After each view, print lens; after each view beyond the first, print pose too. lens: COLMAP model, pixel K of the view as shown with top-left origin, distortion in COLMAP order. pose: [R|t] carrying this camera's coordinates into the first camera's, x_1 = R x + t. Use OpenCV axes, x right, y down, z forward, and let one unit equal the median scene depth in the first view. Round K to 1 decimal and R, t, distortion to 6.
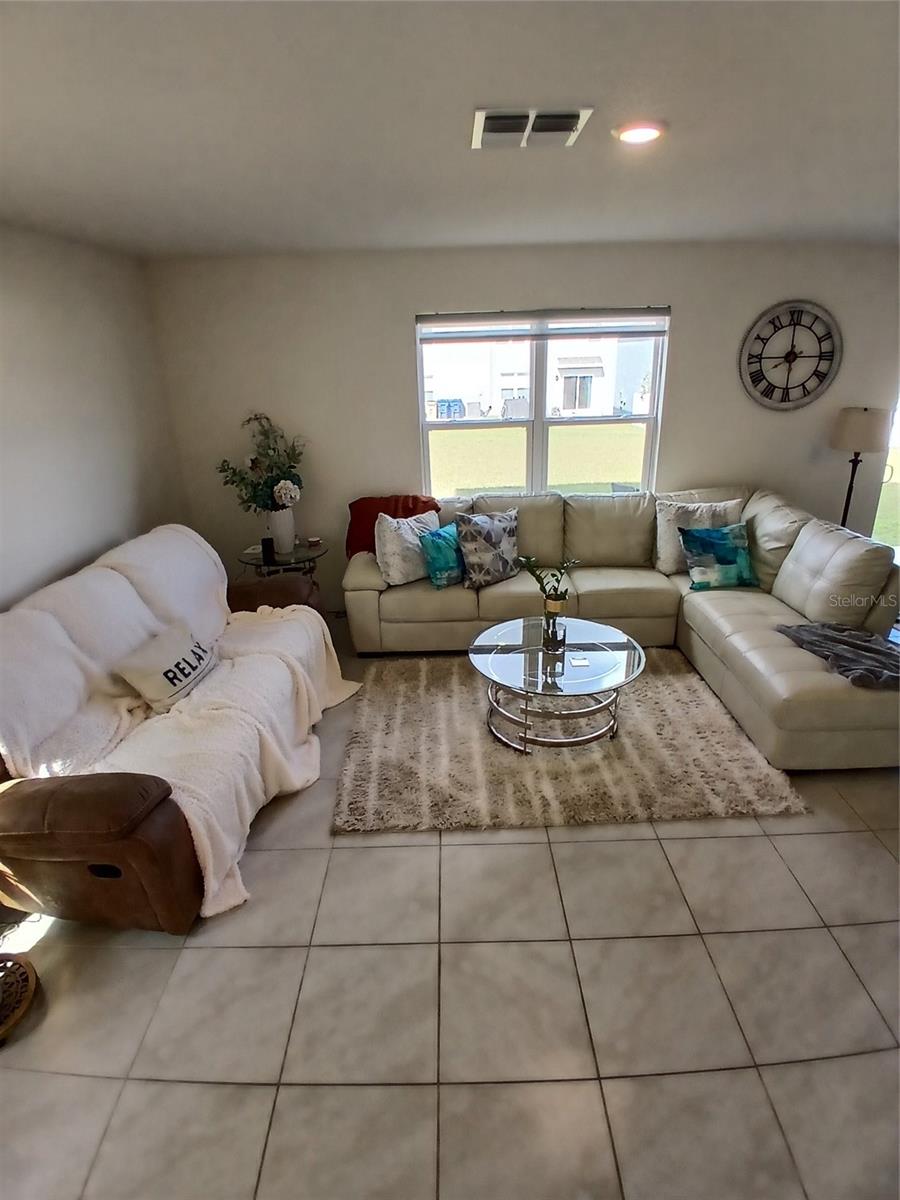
lens RADIAL K [[599.4, 0, 452.0], [0, 599.4, 597.8], [0, 0, 1]] dist [0.003142, -0.044951]
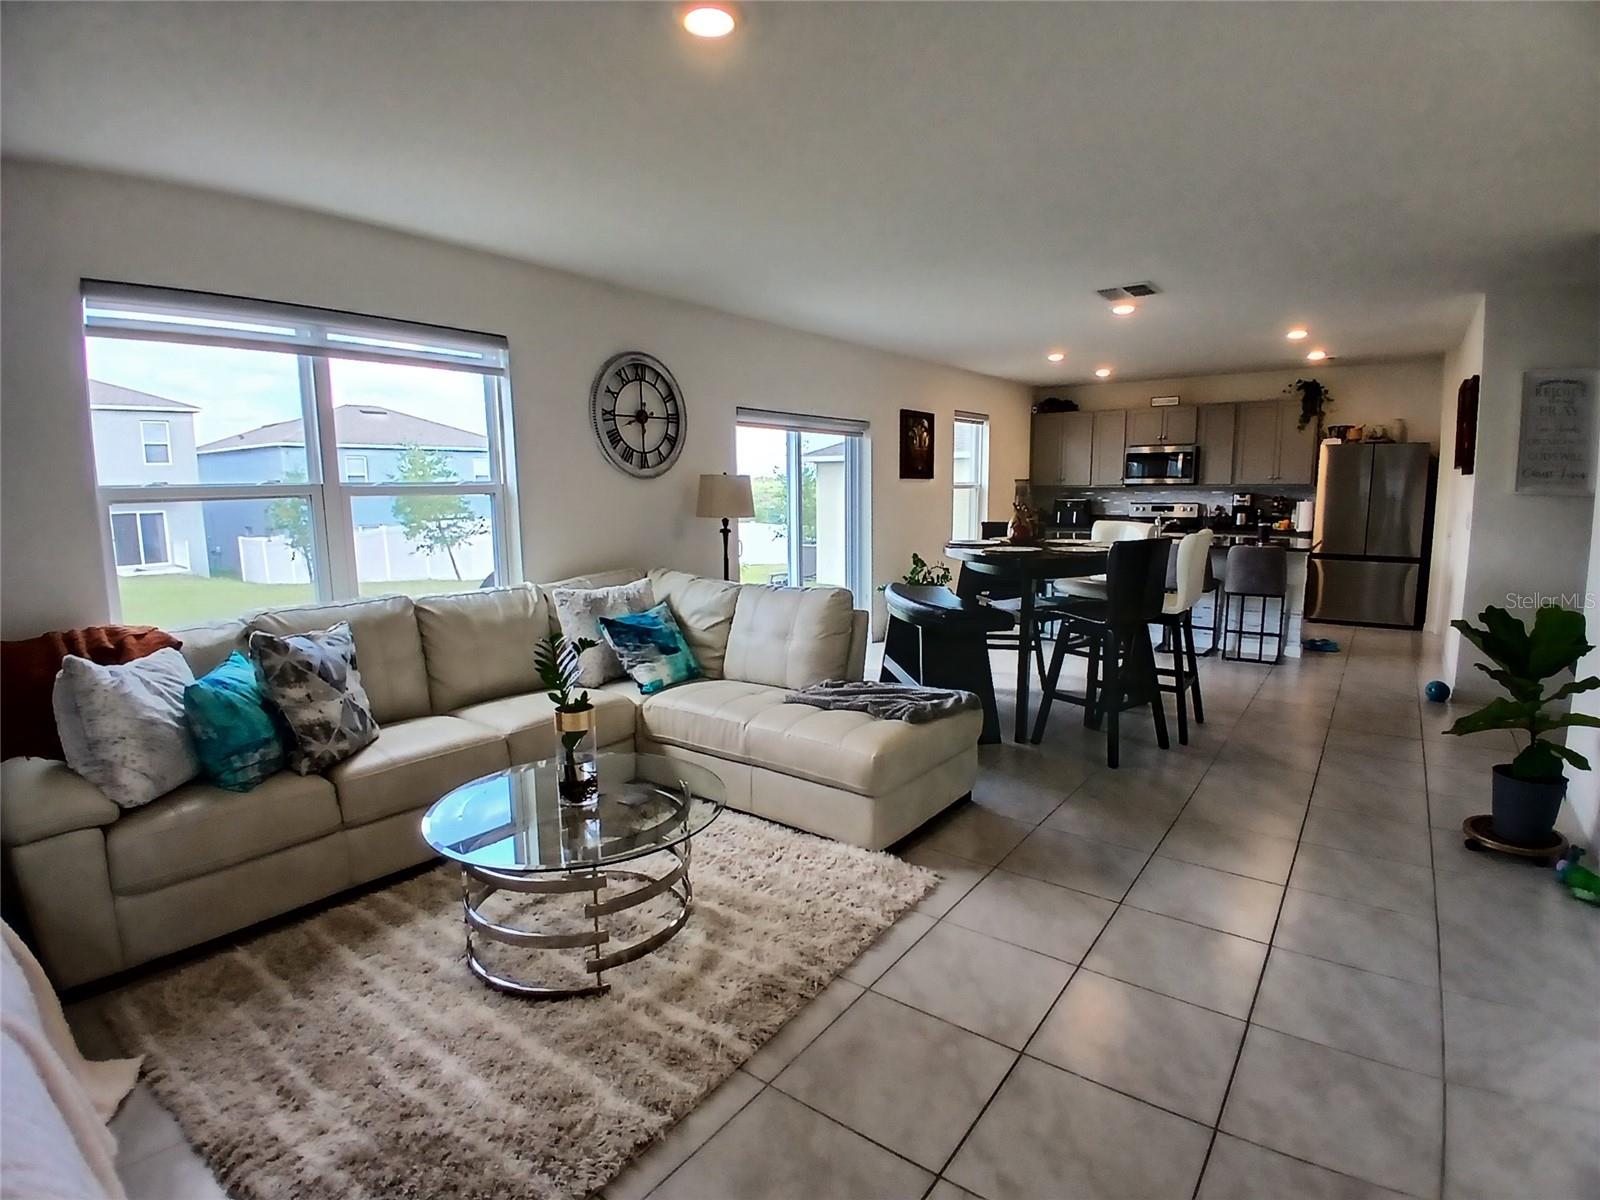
lens RADIAL K [[797.0, 0, 799.4], [0, 797.0, 602.8], [0, 0, 1]] dist [-0.000078, -0.044584]
pose [[0.598575, -0.090588, 0.795928, -0.266448], [0.285989, 0.952274, -0.106694, 0.040417], [-0.748277, 0.291492, 0.595915, 0.269374]]
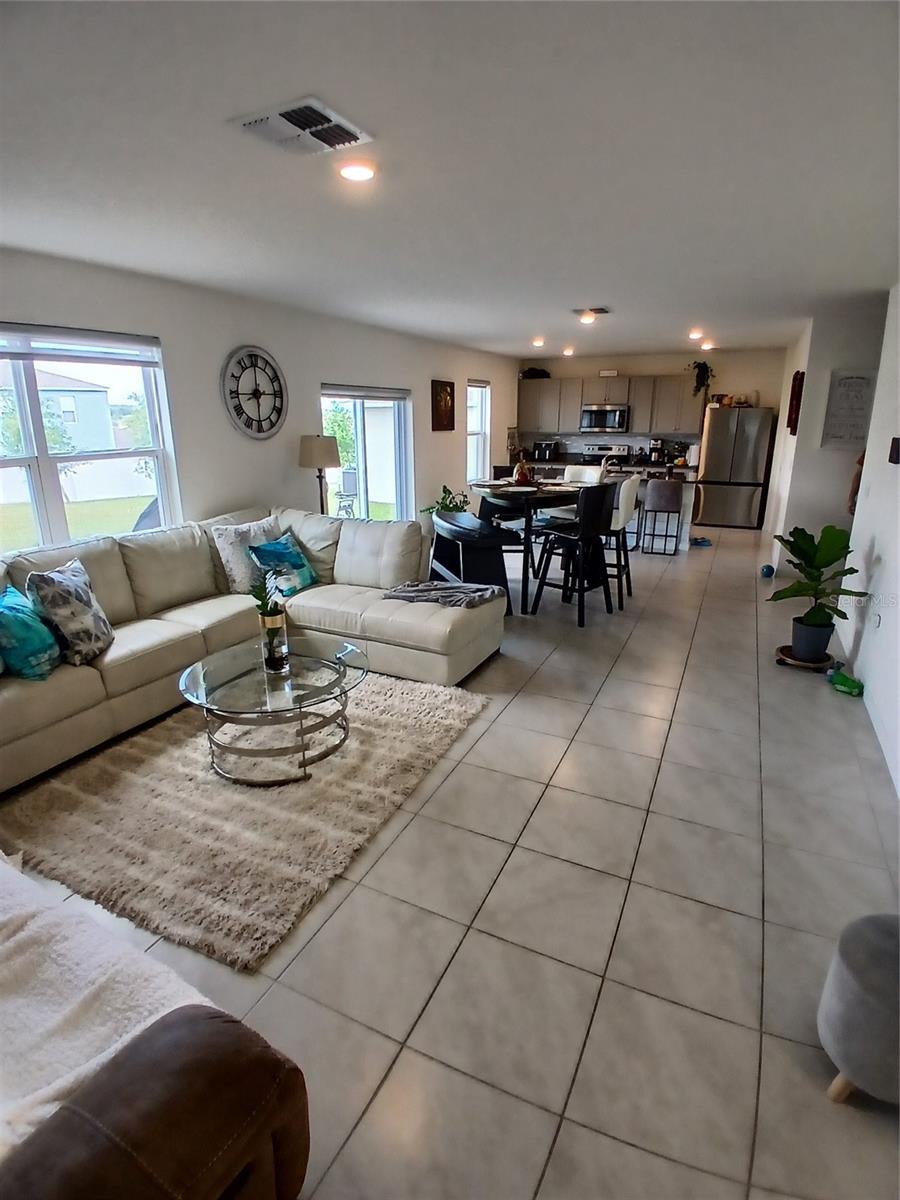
lens RADIAL K [[595.8, 0, 450.1], [0, 595.8, 596.5], [0, 0, 1]] dist [0.002979, -0.040514]
pose [[0.437241, -0.230544, 0.869292, -0.436312], [0.319721, 0.943289, 0.089354, -0.016352], [-0.840594, 0.238862, 0.486155, 0.244708]]
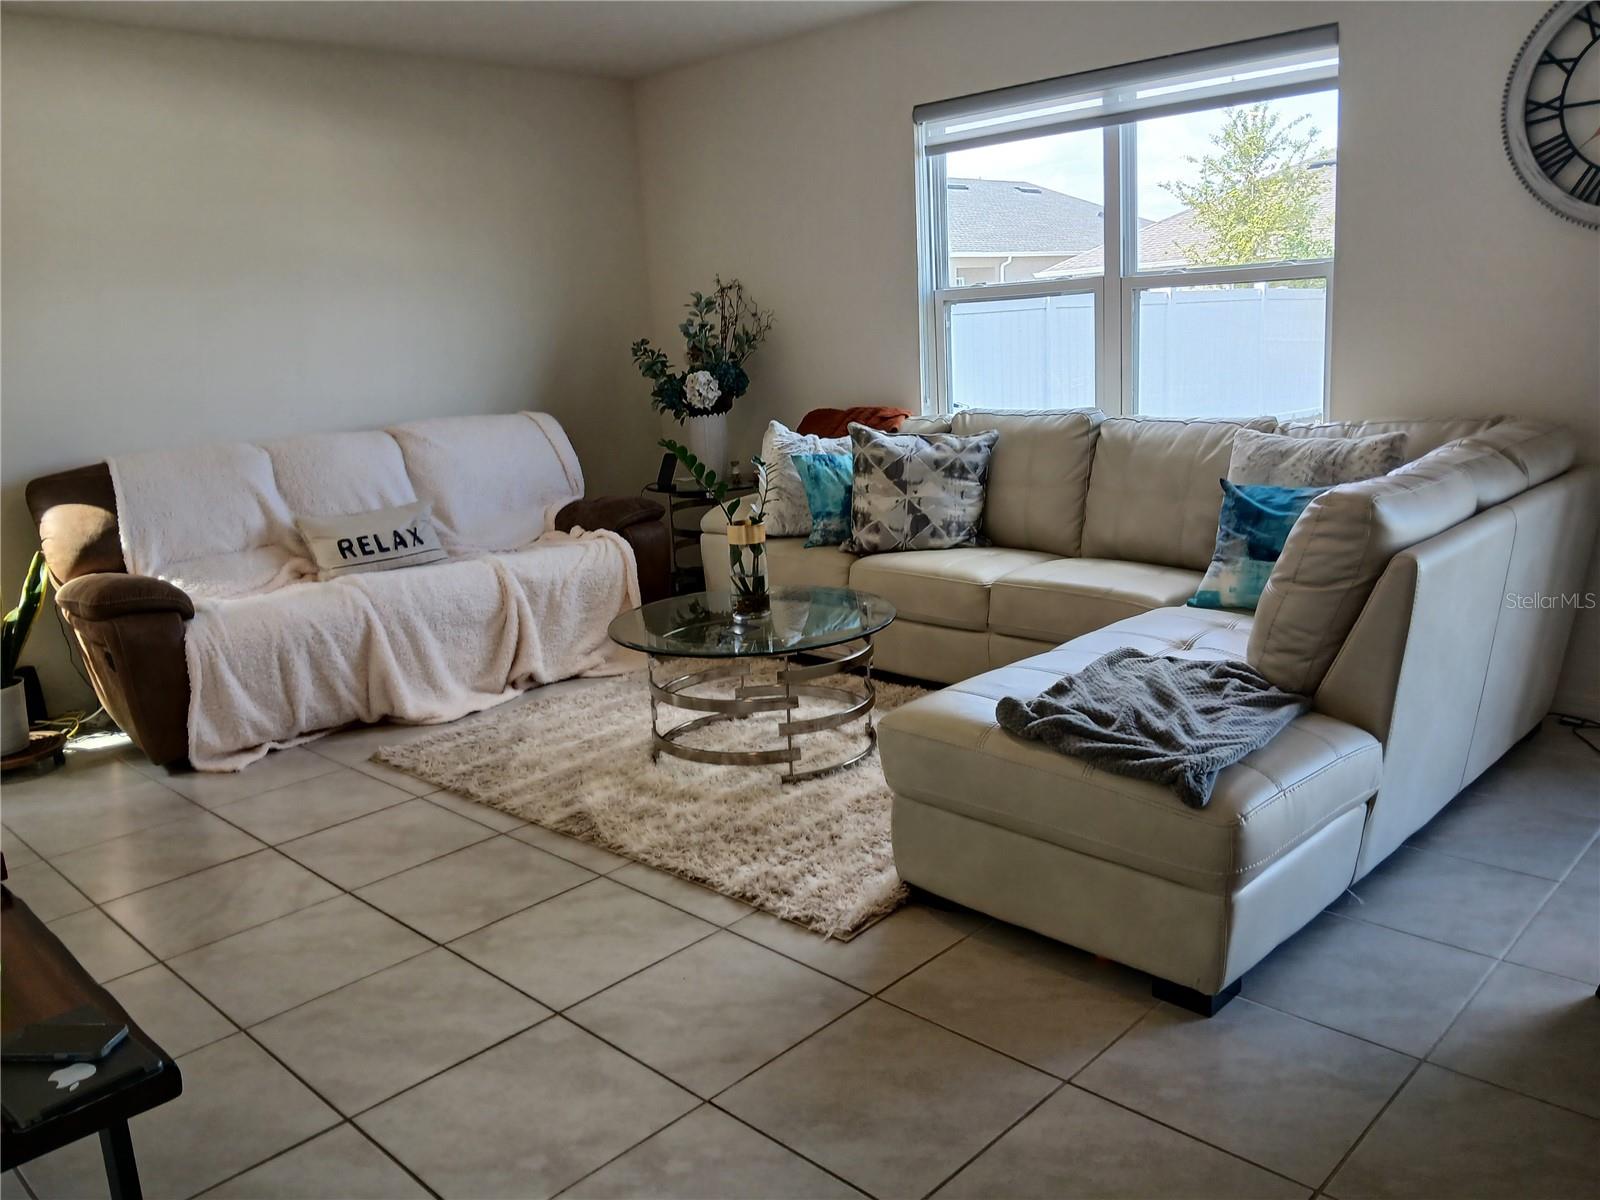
lens RADIAL K [[1259.4, 0, 802.9], [0, 1259.4, 592.0], [0, 0, 1]] dist [0.094561, -0.173405]
pose [[0.714881, 0.138417, -0.685409, 0.923079], [-0.227453, 0.972936, -0.040750, 0.089500], [0.661219, 0.185030, 0.727017, 0.099027]]
